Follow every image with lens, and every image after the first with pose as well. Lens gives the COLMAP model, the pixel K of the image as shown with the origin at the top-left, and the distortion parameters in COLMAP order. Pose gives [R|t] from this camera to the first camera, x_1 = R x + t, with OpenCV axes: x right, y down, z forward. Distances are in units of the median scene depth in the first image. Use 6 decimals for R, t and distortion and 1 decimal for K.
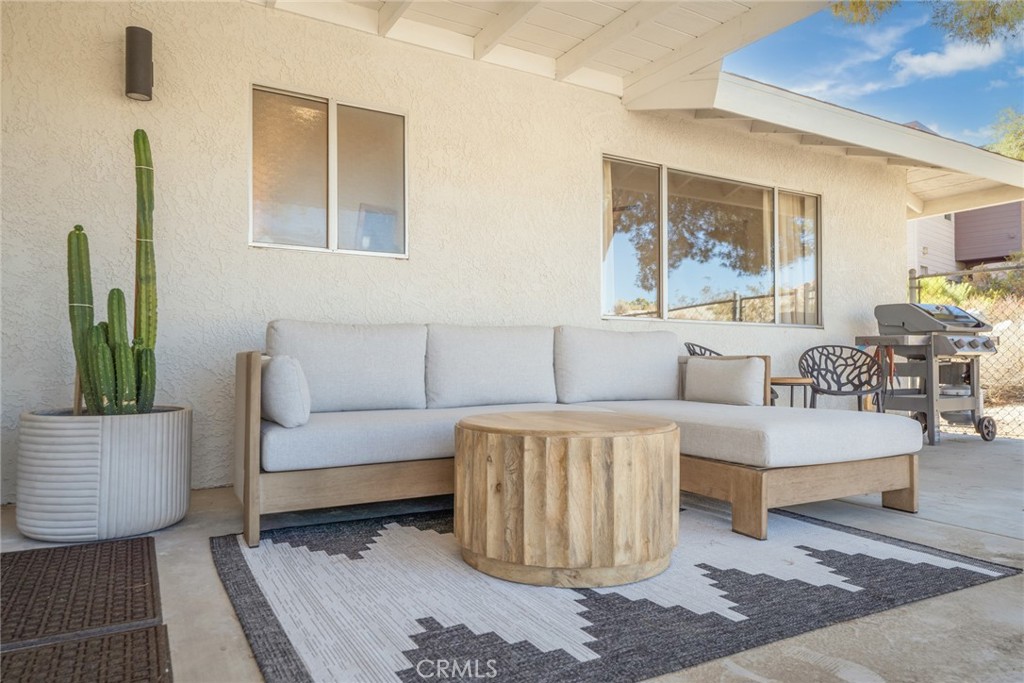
lens RADIAL K [[674.2, 0, 515.7], [0, 674.2, 333.2], [0, 0, 1]] dist [0.026875, 0.000514]
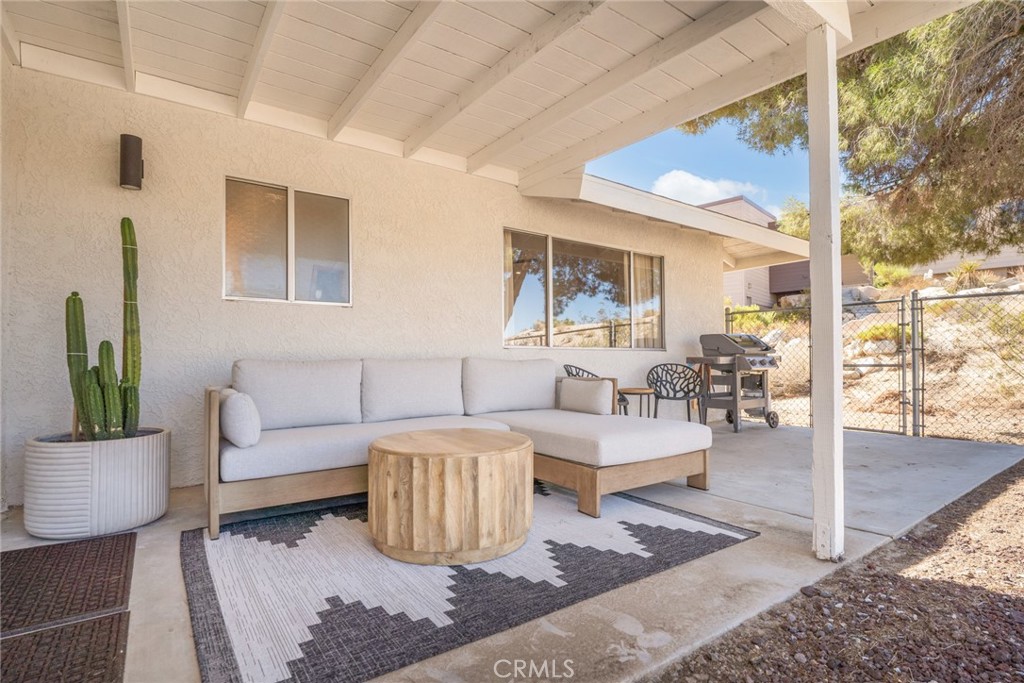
lens RADIAL K [[508.3, 0, 518.6], [0, 508.3, 340.8], [0, 0, 1]] dist [-0.003994, -0.000644]
pose [[0.994762, -0.000377, 0.102215, 0.092517], [0.000075, 0.999996, 0.002956, -0.067193], [-0.102215, -0.002933, 0.994758, -0.036052]]
